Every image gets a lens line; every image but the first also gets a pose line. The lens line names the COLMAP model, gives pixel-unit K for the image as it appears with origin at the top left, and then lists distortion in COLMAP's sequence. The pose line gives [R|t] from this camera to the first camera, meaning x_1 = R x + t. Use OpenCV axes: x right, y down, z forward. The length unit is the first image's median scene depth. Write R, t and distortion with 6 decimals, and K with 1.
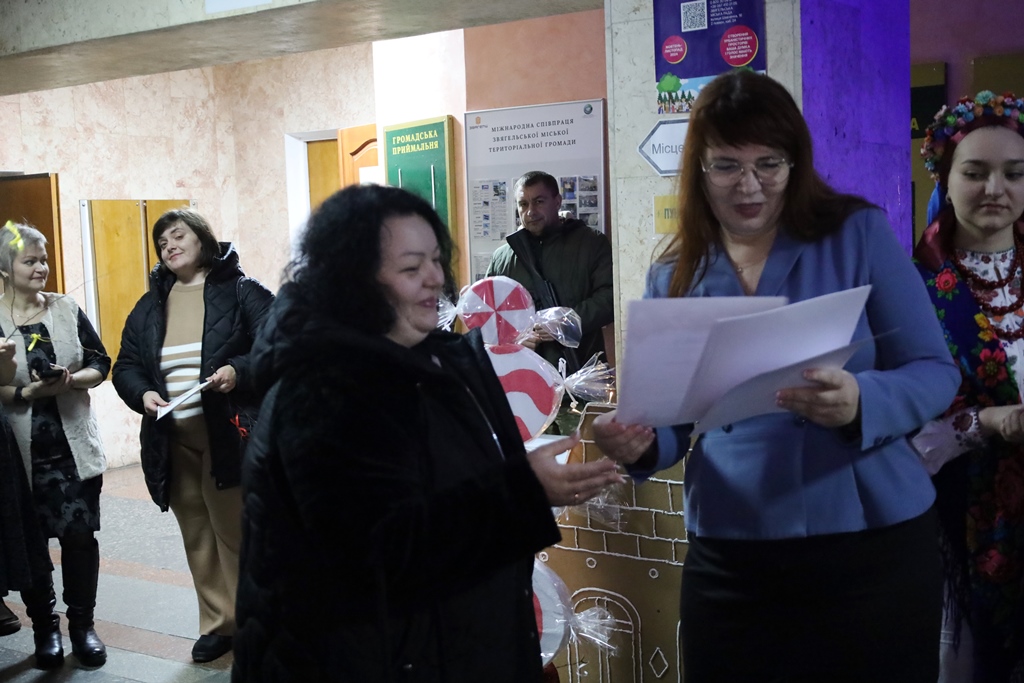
lens RADIAL K [[1298.2, 0, 512.0], [0, 1298.2, 341.5], [0, 0, 1]] dist [-0.014958, 0.034327]
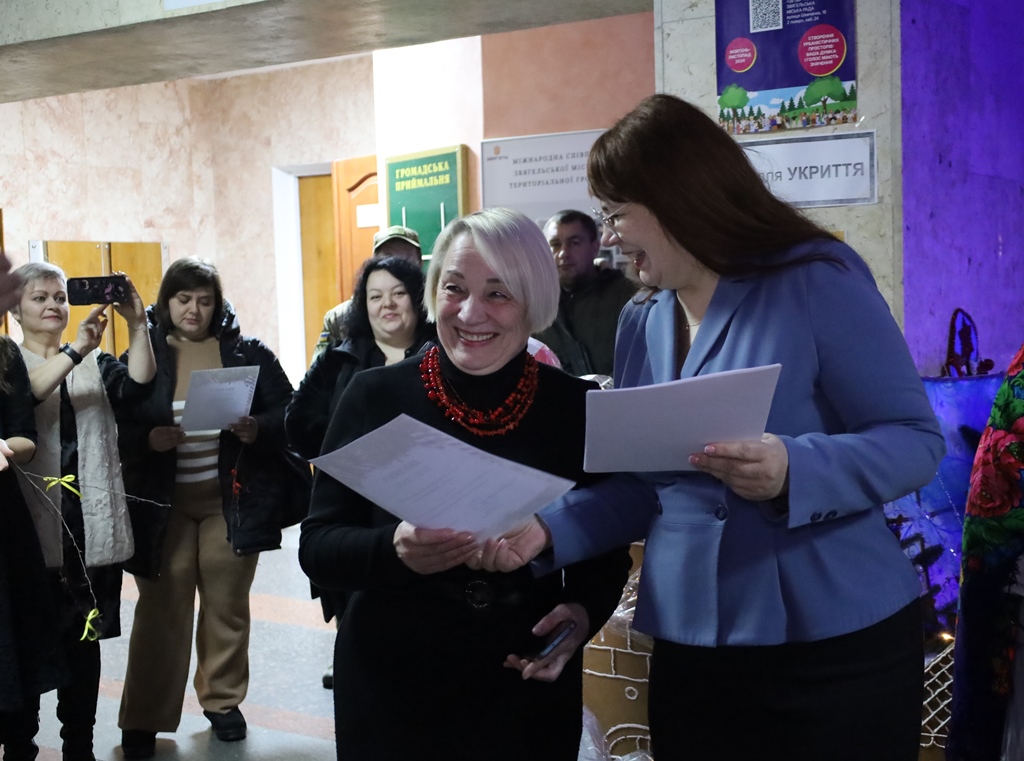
lens RADIAL K [[1453.8, 0, 551.7], [0, 1453.8, 395.1], [0, 0, 1]] dist [0.012268, 0.015462]
pose [[0.999880, 0.009681, 0.012065, -0.000443], [-0.009569, 0.999910, -0.009367, -0.003180], [-0.012155, 0.009251, 0.999883, 0.066584]]
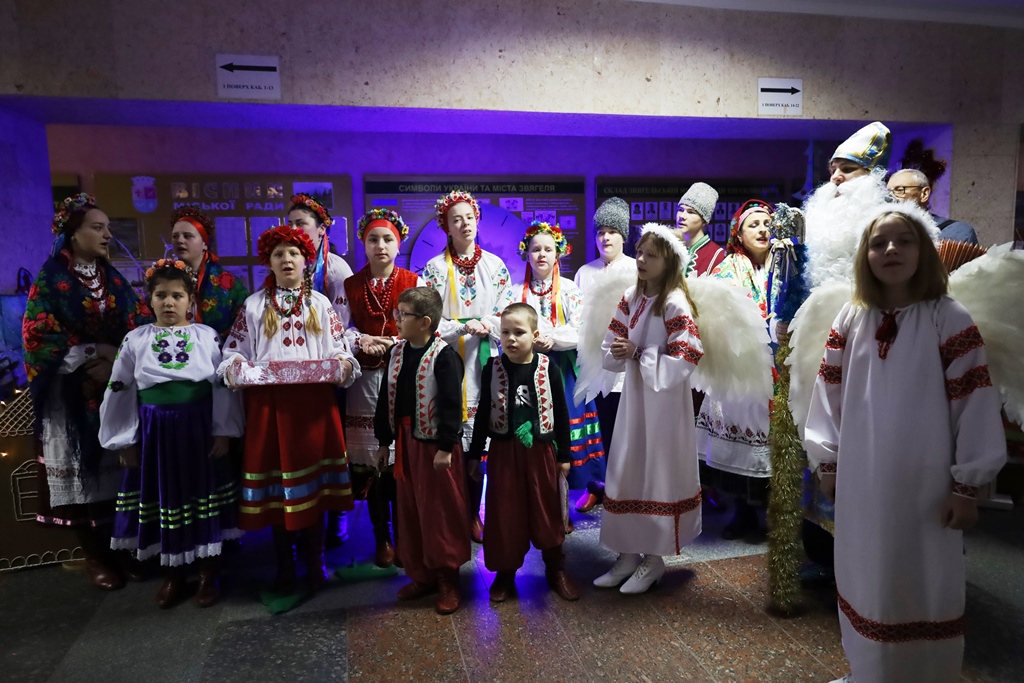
lens RADIAL K [[717.9, 0, 512.0], [0, 717.9, 341.5], [0, 0, 1]] dist [-0.000450, -0.000201]
pose [[0.674002, -0.064566, 0.735903, -0.030888], [0.057675, 0.997732, 0.034714, 0.032719], [-0.736475, 0.019046, 0.676197, -0.195507]]
